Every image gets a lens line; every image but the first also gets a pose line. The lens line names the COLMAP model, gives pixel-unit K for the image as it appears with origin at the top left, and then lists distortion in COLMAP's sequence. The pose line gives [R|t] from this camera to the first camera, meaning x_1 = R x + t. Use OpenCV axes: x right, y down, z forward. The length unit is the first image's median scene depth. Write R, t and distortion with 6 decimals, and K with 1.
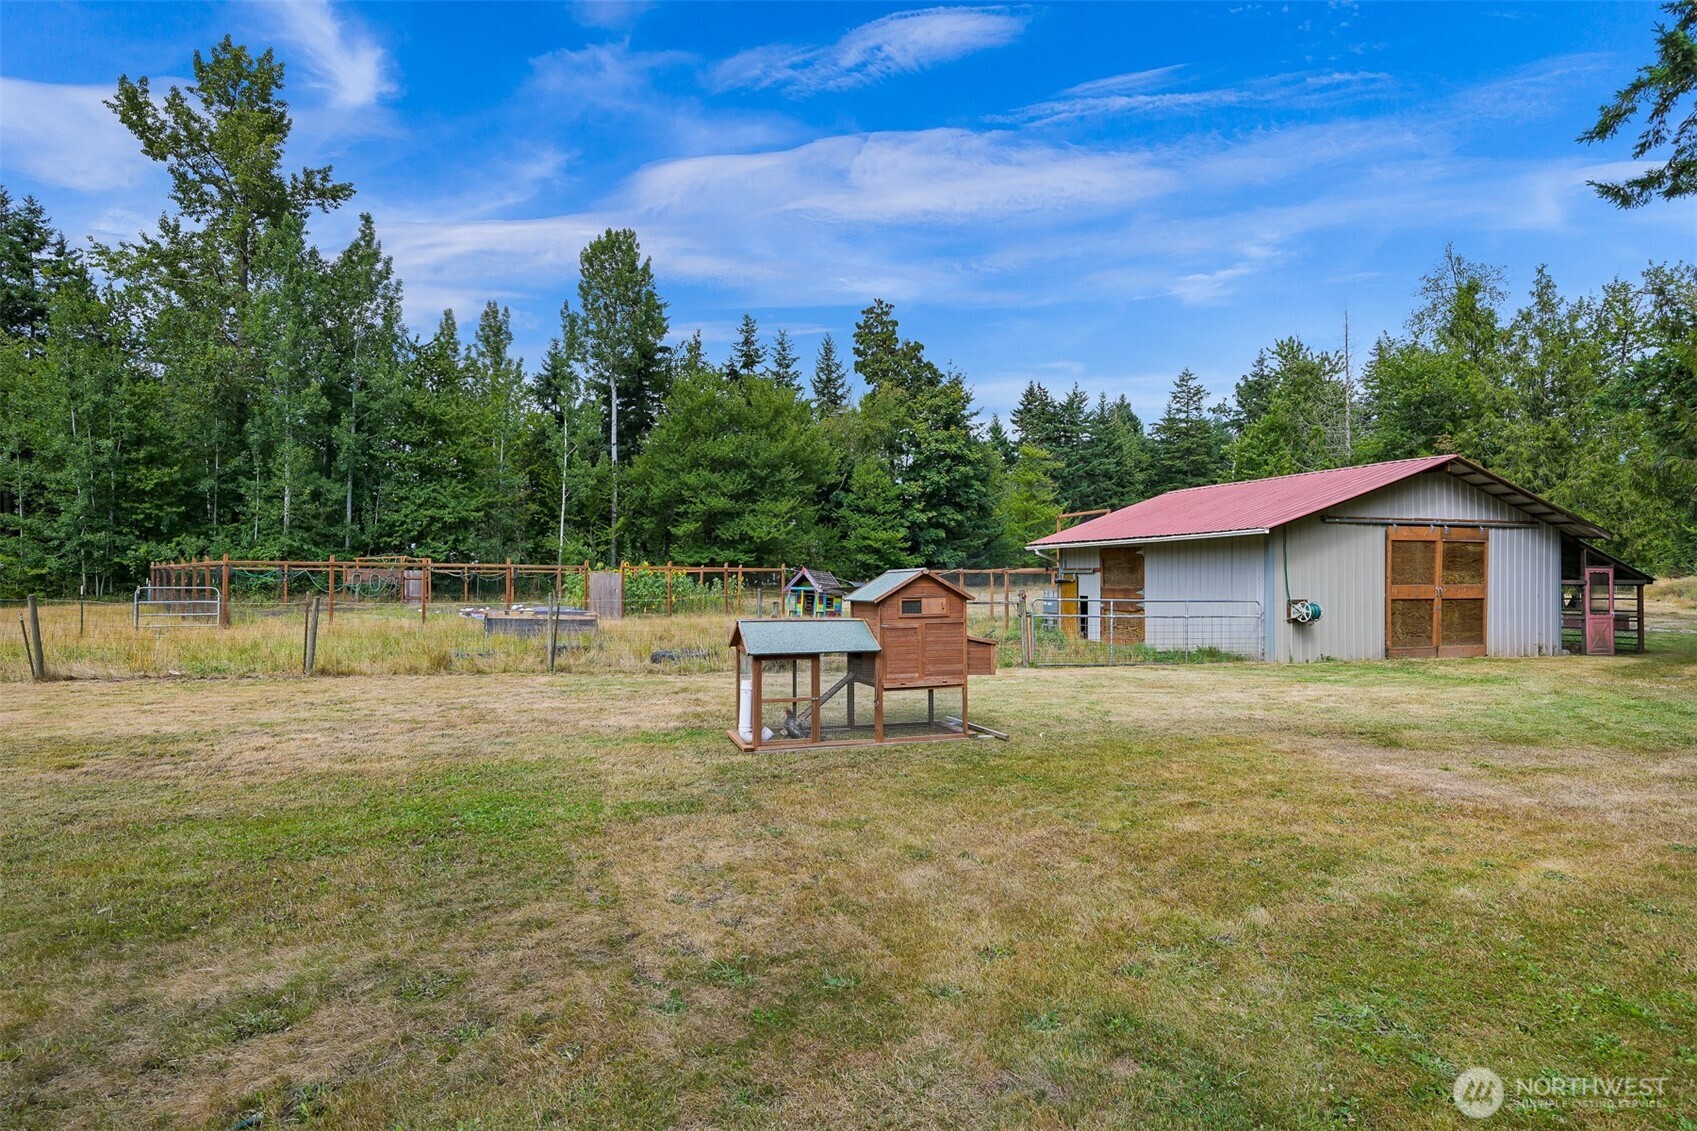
lens RADIAL K [[915.2, 0, 867.0], [0, 915.2, 569.9], [0, 0, 1]] dist [0.000464, -0.000786]
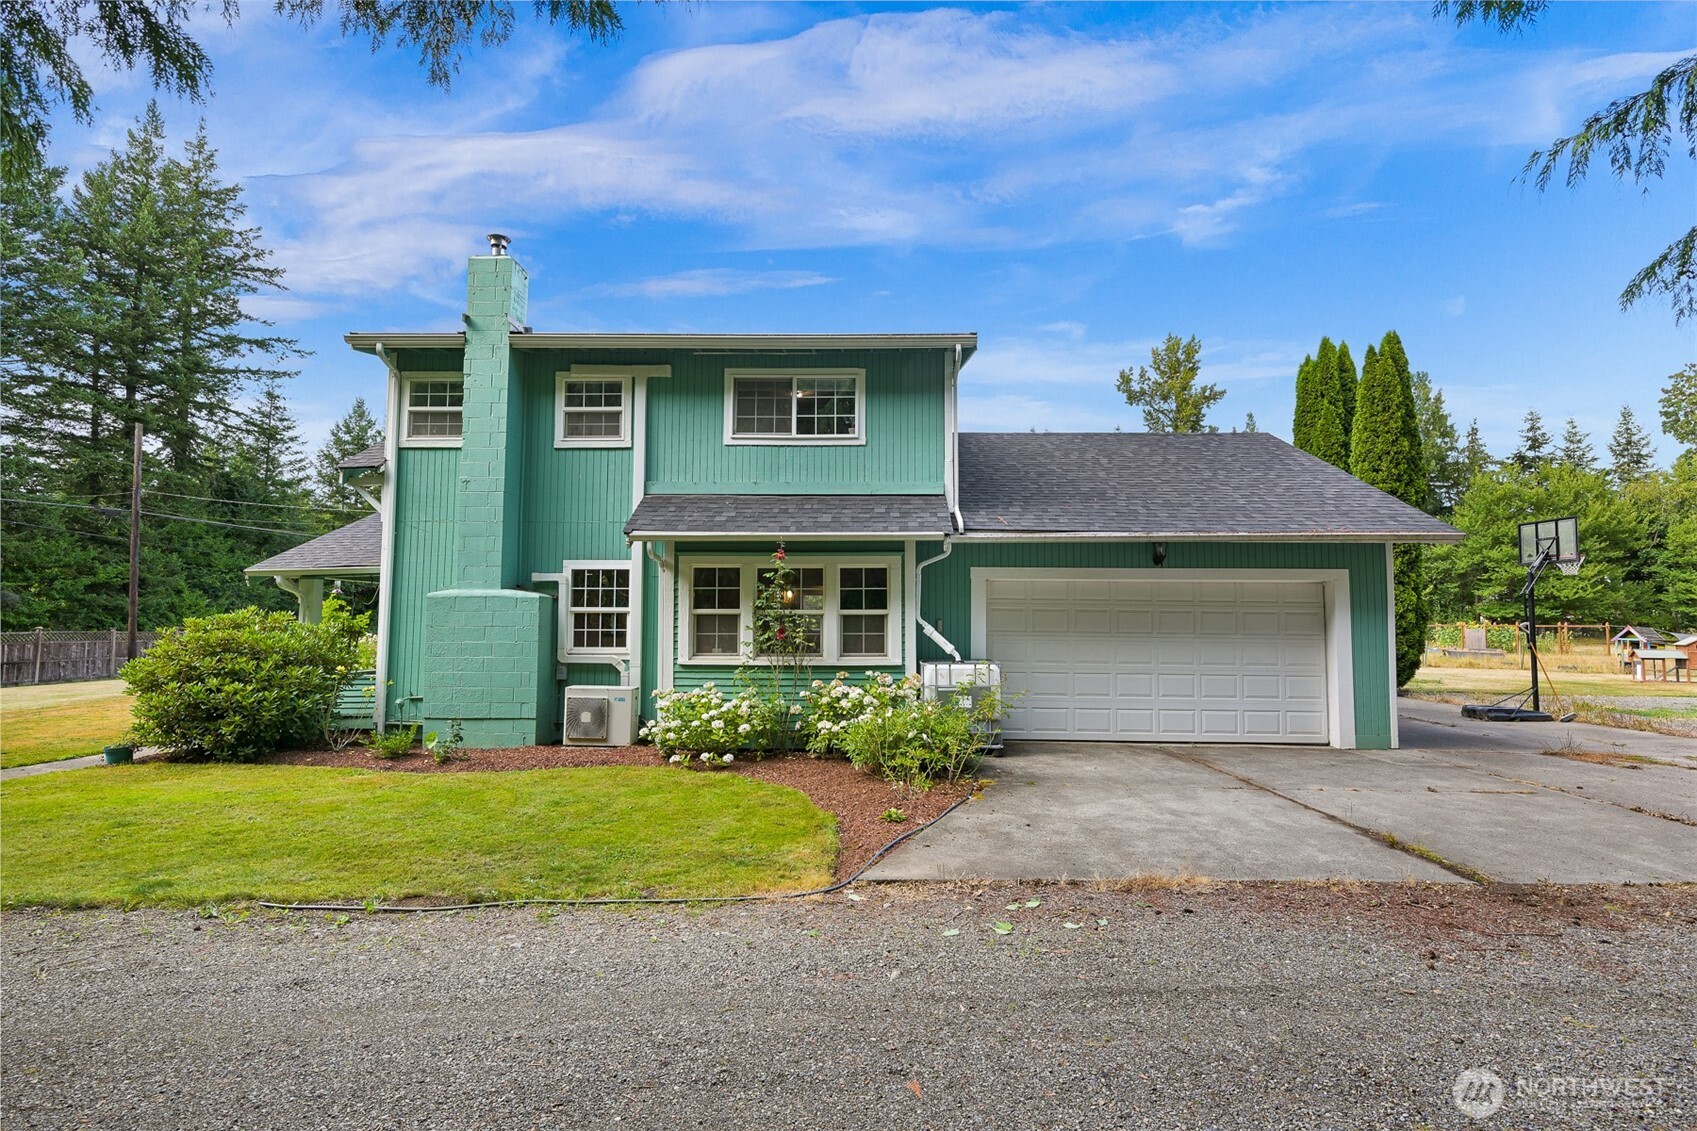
lens RADIAL K [[812.6, 0, 854.0], [0, 812.6, 569.5], [0, 0, 1]] dist [0.000496, 0.000589]
pose [[0.694606, -0.049277, -0.717700, 0.006228], [0.007254, 0.998080, -0.061507, -0.010920], [0.719353, 0.037517, 0.693630, -0.447732]]
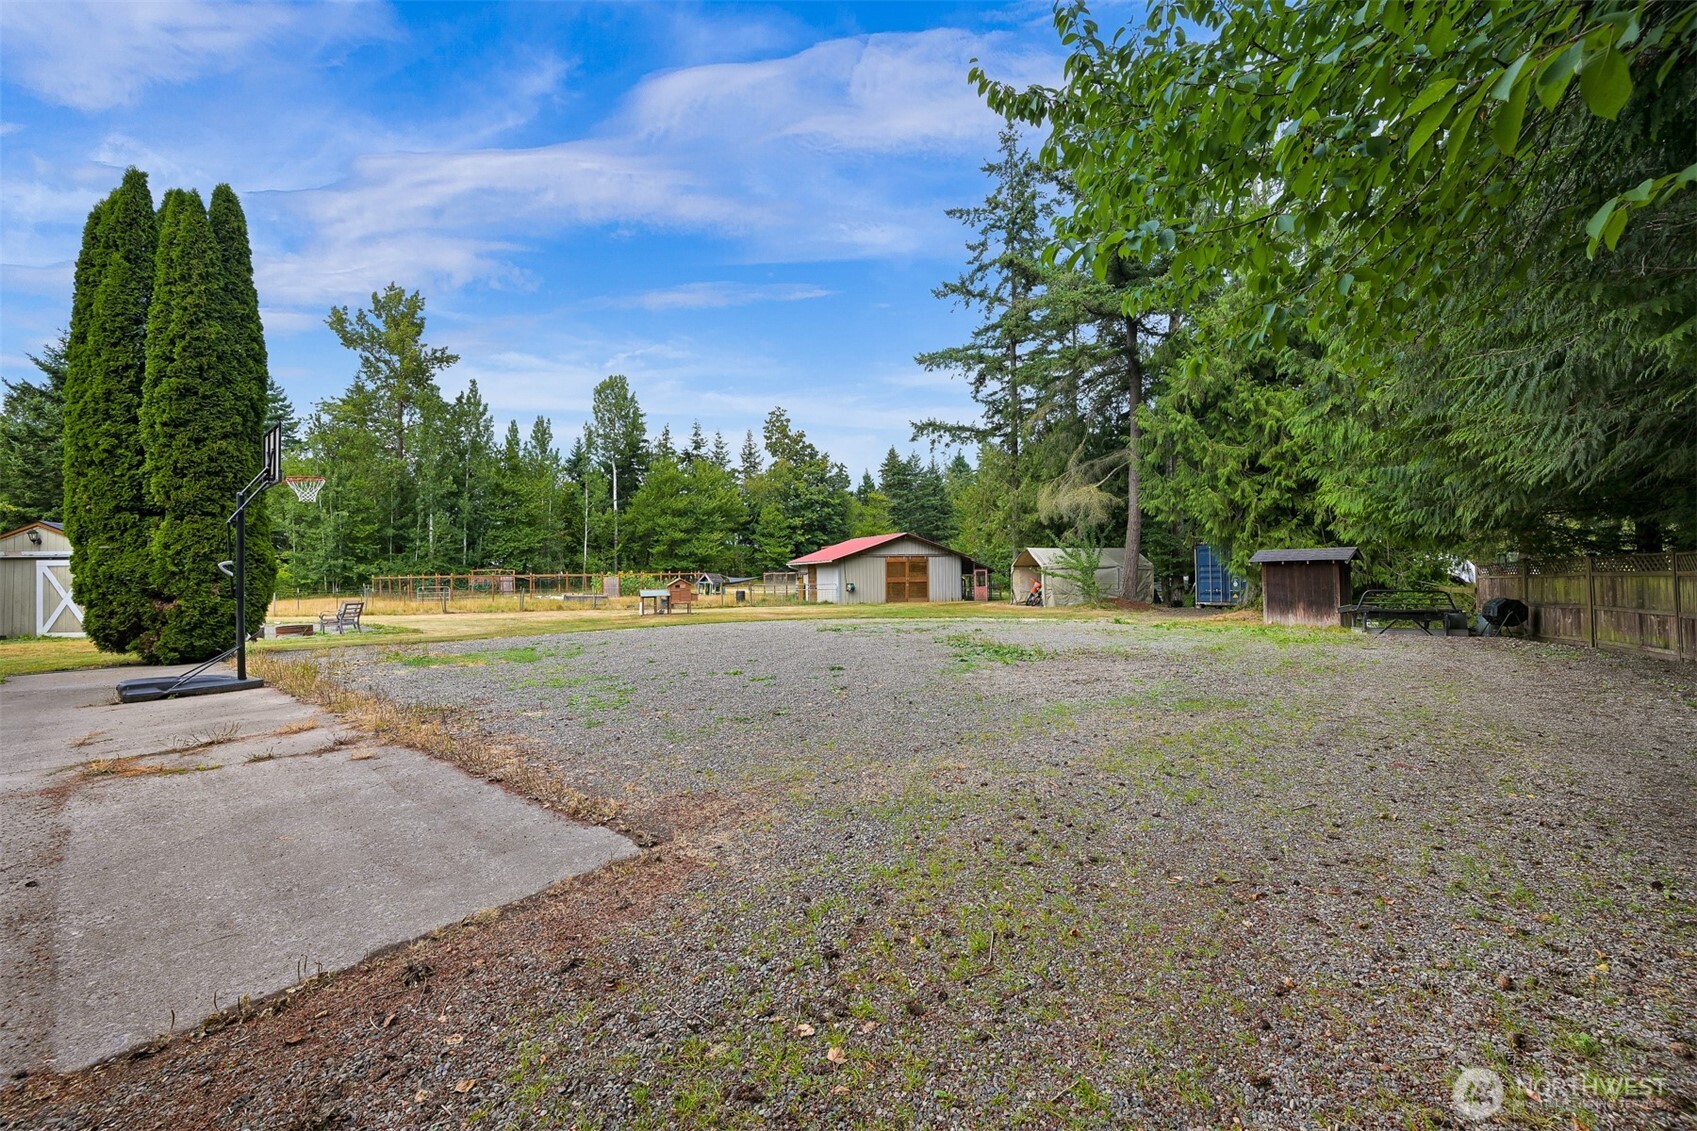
lens RADIAL K [[678.5, 0, 860.4], [0, 678.5, 564.9], [0, 0, 1]] dist [0.000091, 0.000070]
pose [[0.997104, -0.016565, 0.074229, 0.088980], [0.016775, 0.999857, -0.002201, -0.005770], [-0.074182, 0.003440, 0.997239, -0.314163]]
